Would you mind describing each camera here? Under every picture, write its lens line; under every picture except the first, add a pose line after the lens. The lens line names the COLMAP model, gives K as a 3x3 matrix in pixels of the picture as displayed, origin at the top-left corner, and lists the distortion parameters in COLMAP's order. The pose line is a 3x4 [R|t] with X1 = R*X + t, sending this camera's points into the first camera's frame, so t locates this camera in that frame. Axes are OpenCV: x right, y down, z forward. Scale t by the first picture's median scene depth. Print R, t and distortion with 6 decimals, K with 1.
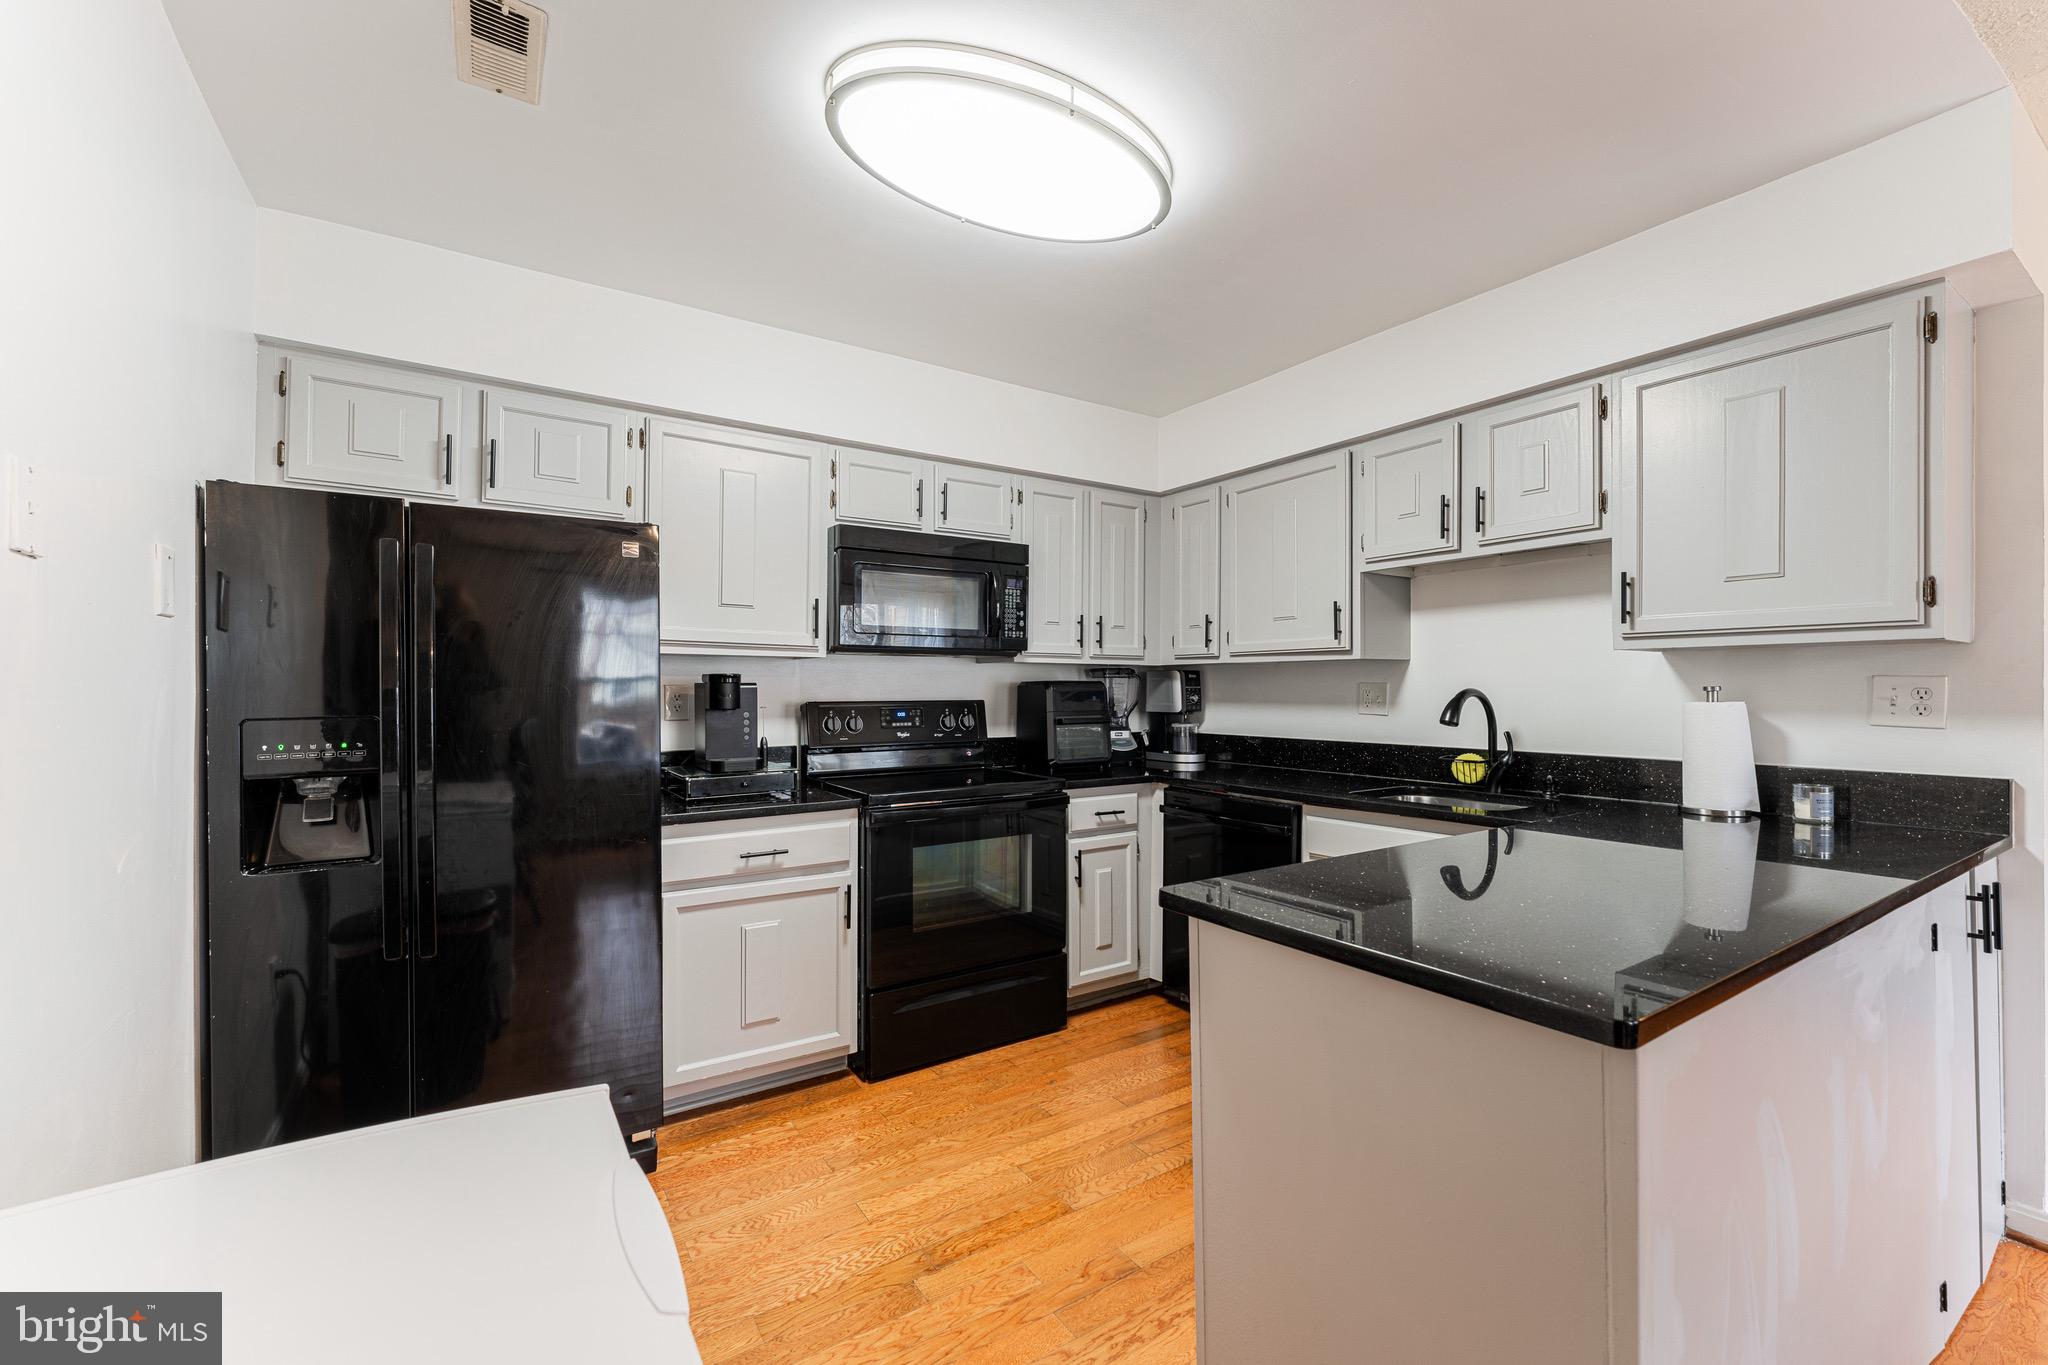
lens RADIAL K [[820.5, 0, 984.4], [0, 820.5, 692.4], [0, 0, 1]] dist [-0.000050, -0.000116]
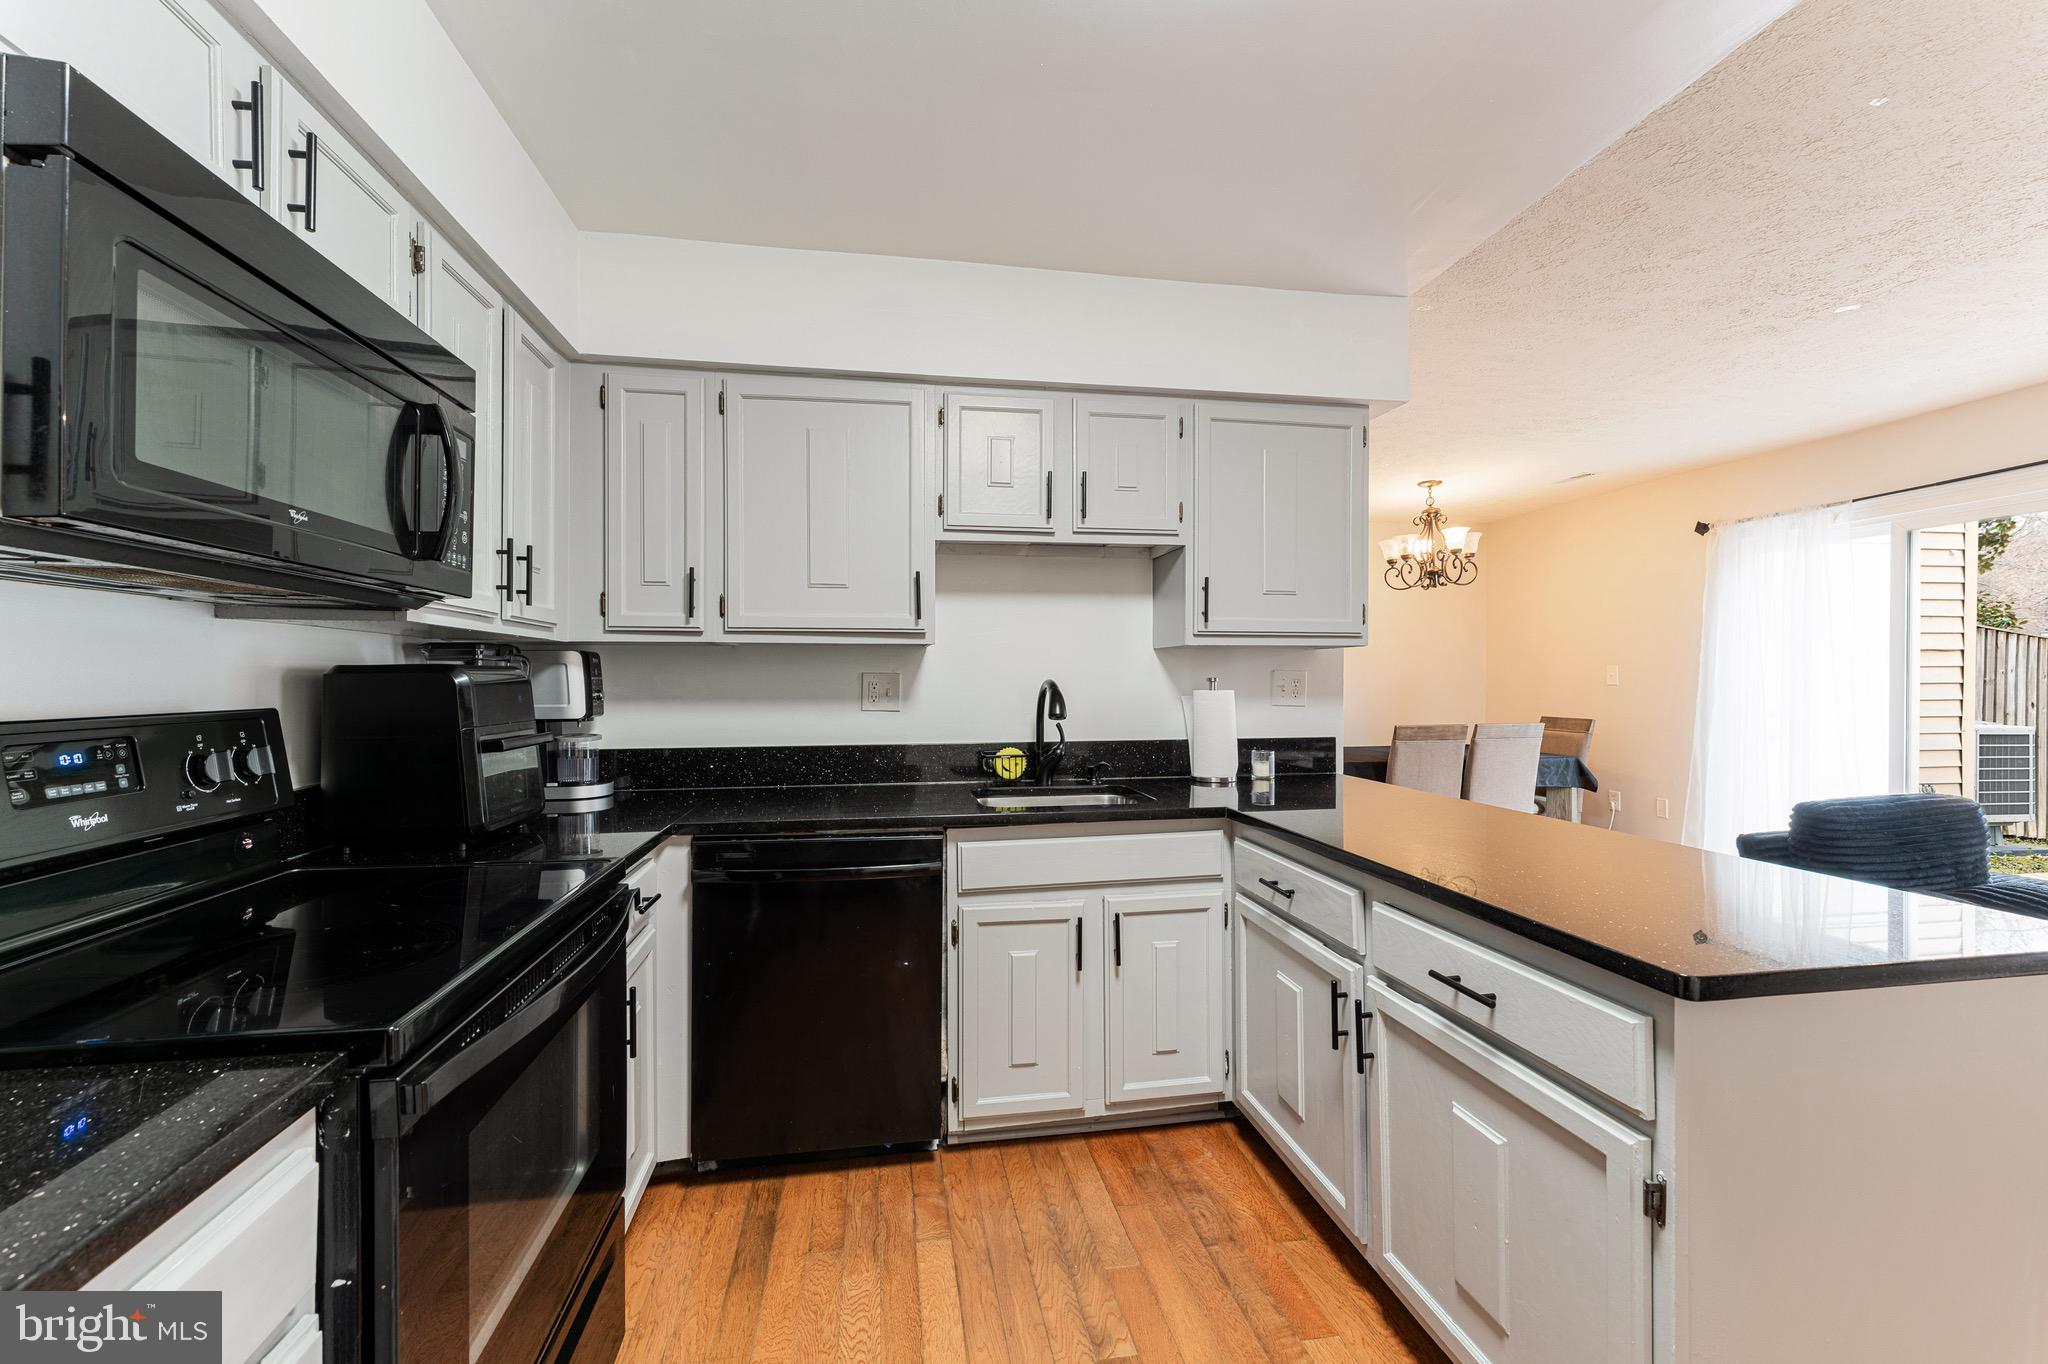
lens RADIAL K [[847.1, 0, 1020.7], [0, 847.1, 687.8], [0, 0, 1]] dist [-0.000199, -0.000035]
pose [[0.378163, -0.008479, 0.925700, -0.293112], [0.005673, 0.999961, 0.006841, -0.001885], [-0.925722, 0.002665, 0.378196, 0.570746]]
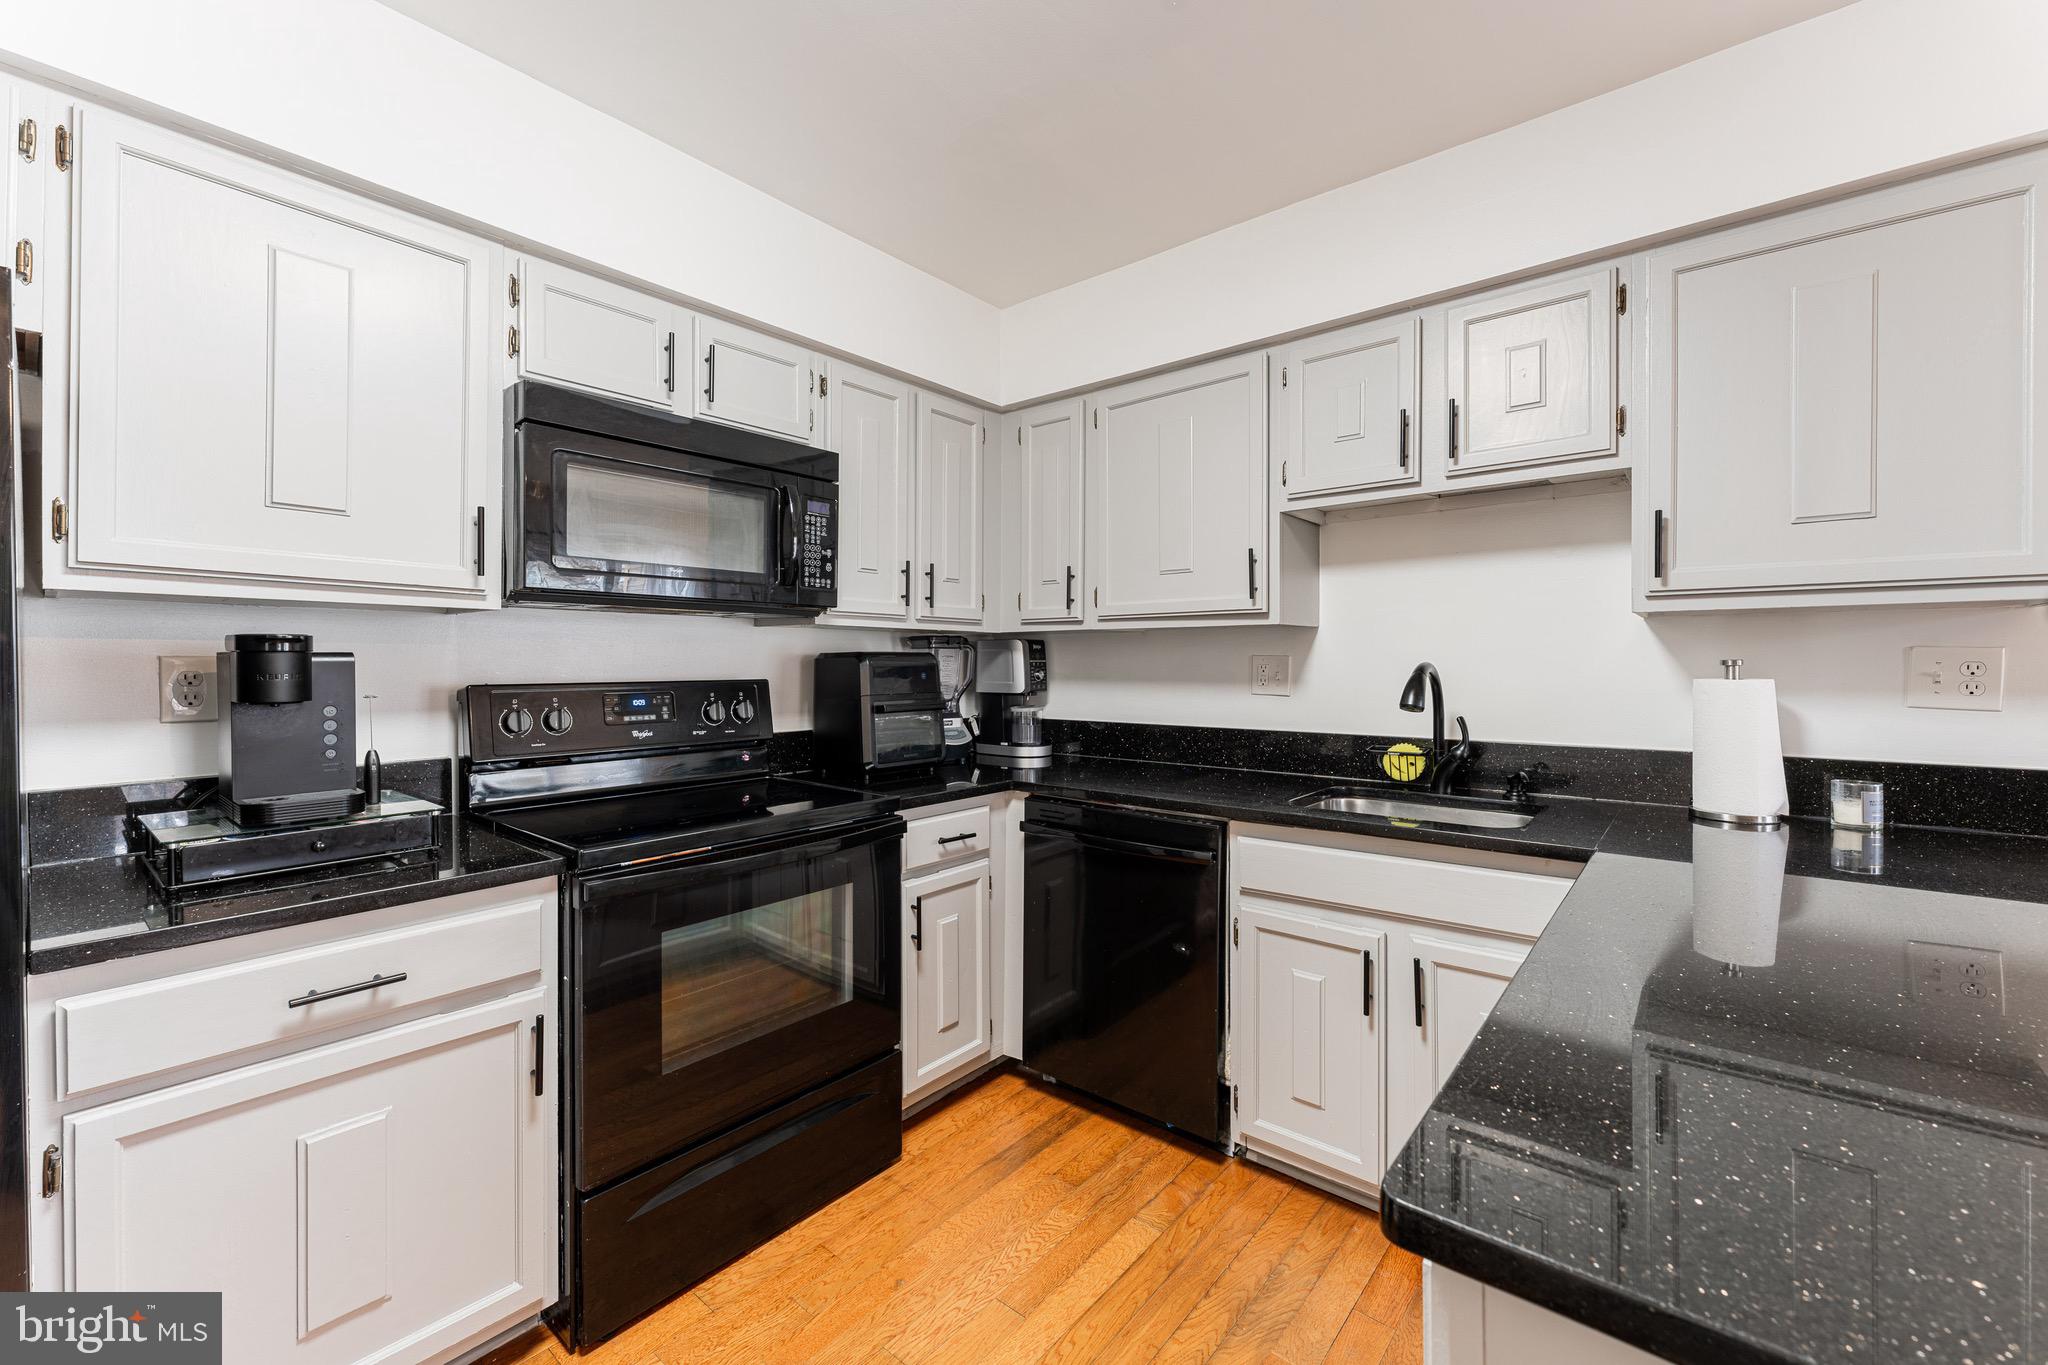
lens RADIAL K [[835.9, 0, 988.5], [0, 835.9, 668.4], [0, 0, 1]] dist [0.000794, 0.000032]
pose [[0.955741, -0.002179, 0.294200, -0.034504], [0.001555, 0.999996, 0.002355, -0.001487], [-0.294204, -0.001793, 0.955741, 0.314632]]
